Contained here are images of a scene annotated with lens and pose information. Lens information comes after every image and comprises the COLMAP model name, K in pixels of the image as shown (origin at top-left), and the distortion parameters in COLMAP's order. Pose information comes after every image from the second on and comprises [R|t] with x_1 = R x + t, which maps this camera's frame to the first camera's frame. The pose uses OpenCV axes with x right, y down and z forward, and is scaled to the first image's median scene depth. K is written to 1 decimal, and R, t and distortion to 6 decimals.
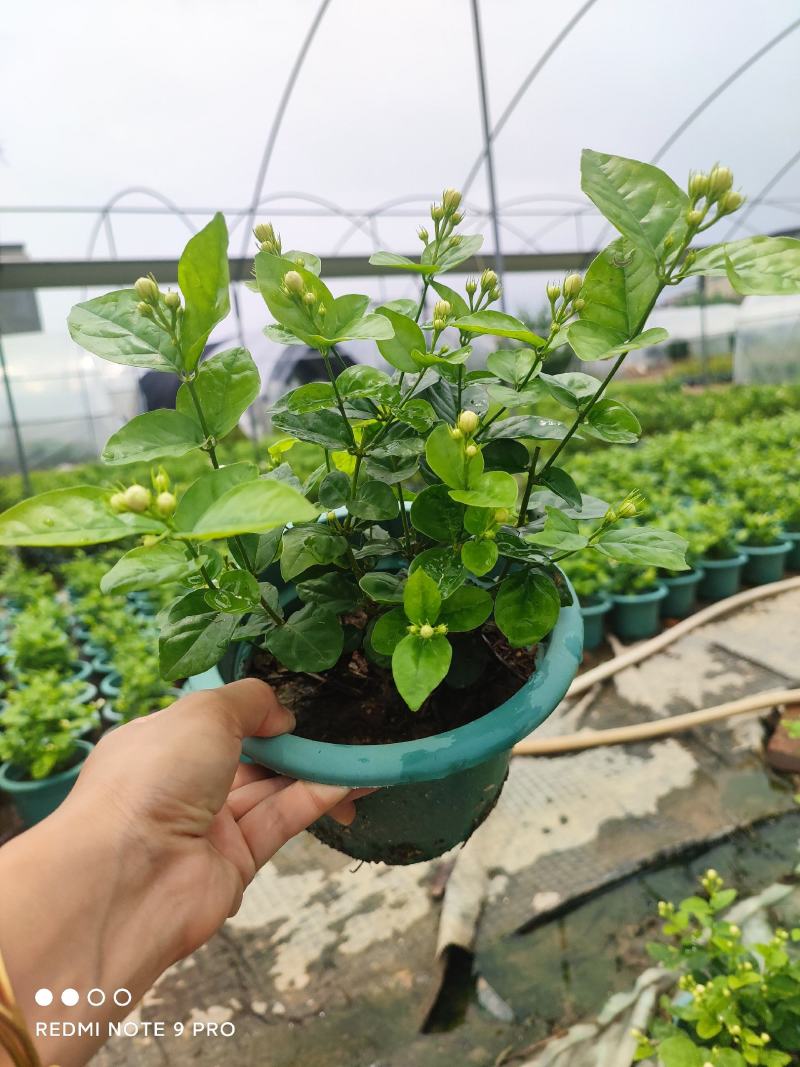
lens RADIAL K [[784.3, 0, 402.7], [0, 784.3, 521.6], [0, 0, 1]] dist [-0.005213, -0.007344]
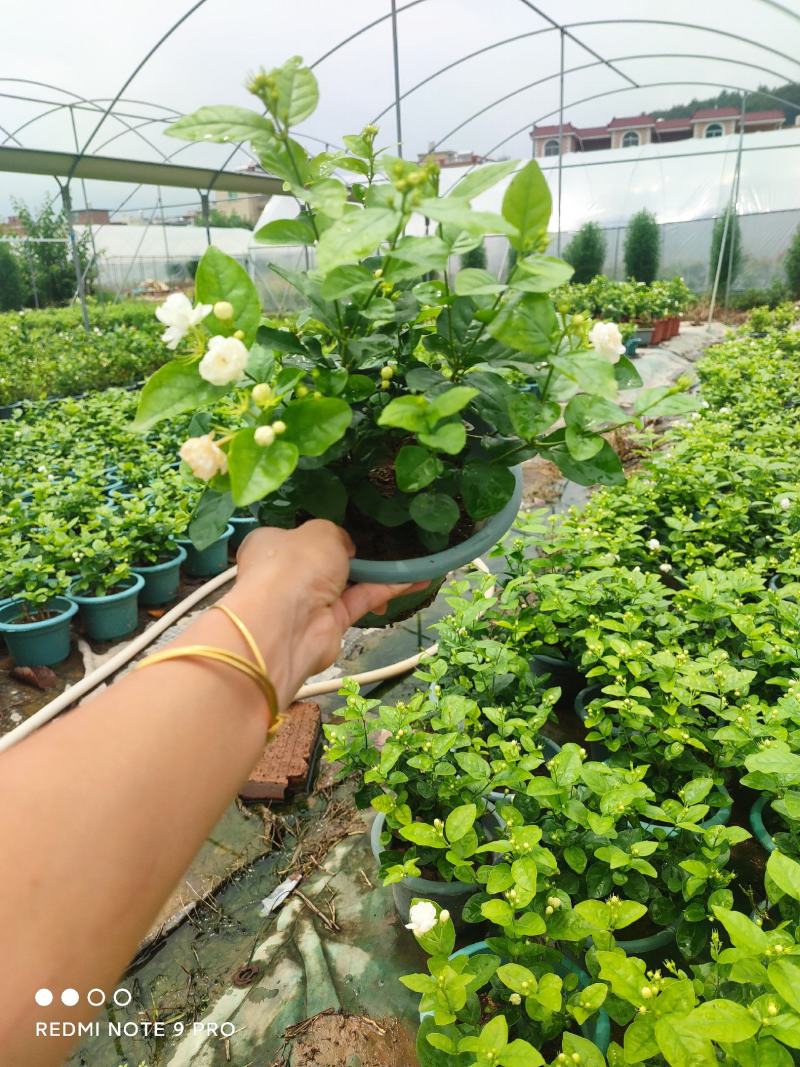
lens RADIAL K [[771.0, 0, 402.4], [0, 771.0, 532.2], [0, 0, 1]] dist [0.003516, -0.009284]
pose [[0.839890, -0.103664, 0.532765, 0.154093], [0.038870, 0.990559, 0.131462, -0.086433], [-0.541363, -0.089705, 0.835990, 0.154572]]
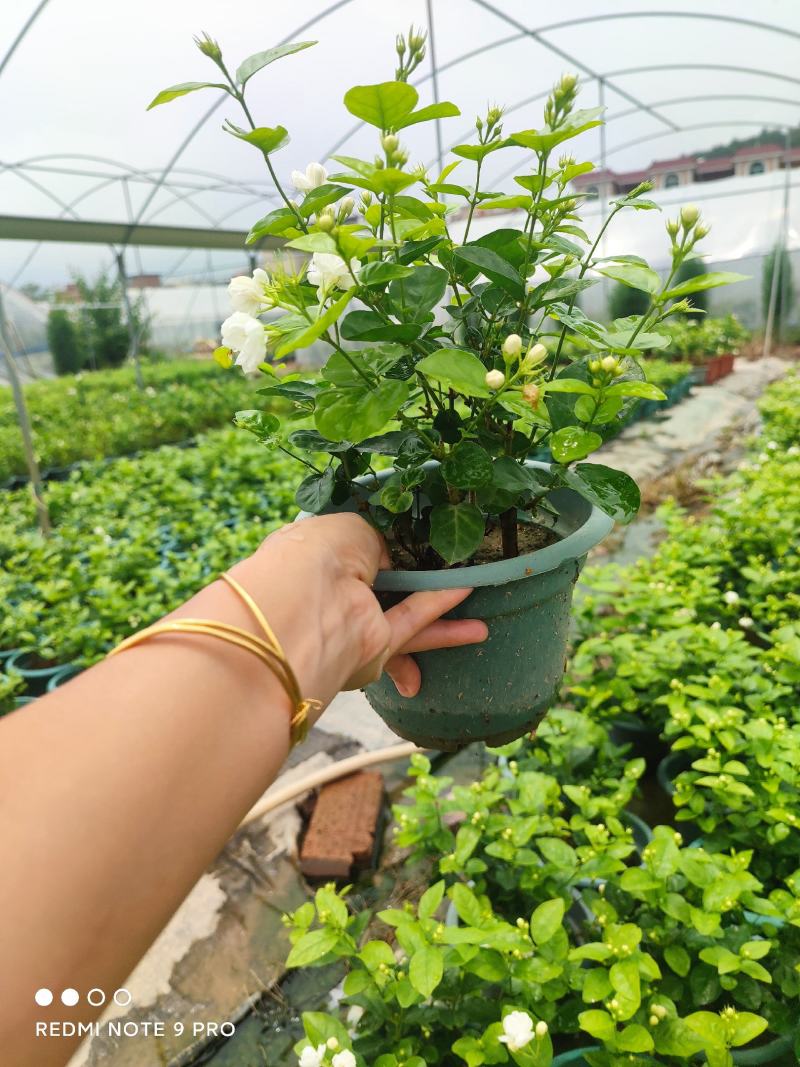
lens RADIAL K [[778.5, 0, 398.6], [0, 778.5, 534.2], [0, 0, 1]] dist [0.004173, -0.036090]
pose [[0.871365, -0.093976, 0.481551, 0.154832], [0.068389, 0.995167, 0.070461, -0.097782], [-0.485846, -0.028465, 0.873581, 0.180964]]
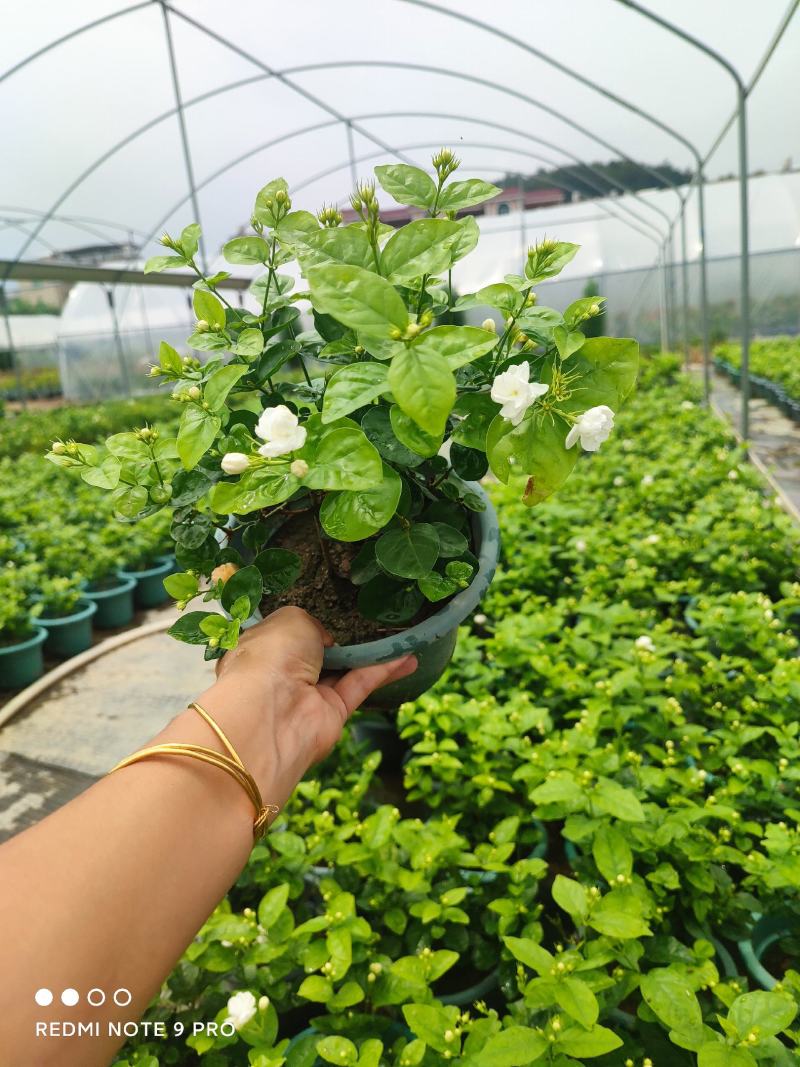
lens RADIAL K [[781.4, 0, 400.0], [0, 781.4, 533.5], [0, 0, 1]] dist [-0.008086, -0.011268]
pose [[0.710862, -0.135482, 0.690160, 0.174621], [0.130229, 0.989658, 0.060139, -0.088945], [-0.691170, 0.047129, 0.721154, 0.110945]]
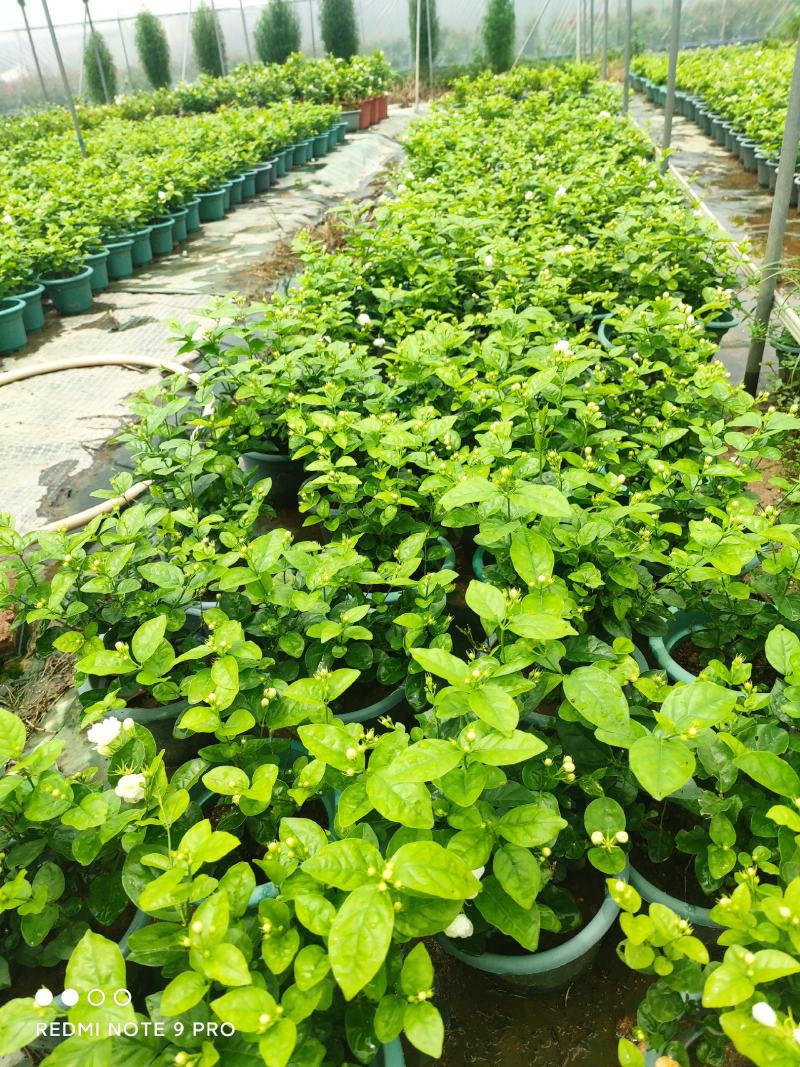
lens RADIAL K [[771.0, 0, 402.4], [0, 771.0, 532.2], [0, 0, 1]] dist [0.003516, -0.009284]
pose [[0.613884, -0.371234, 0.696658, 0.234568], [0.142106, 0.920072, 0.365065, -0.028880], [-0.776500, -0.125108, 0.617572, 0.166325]]
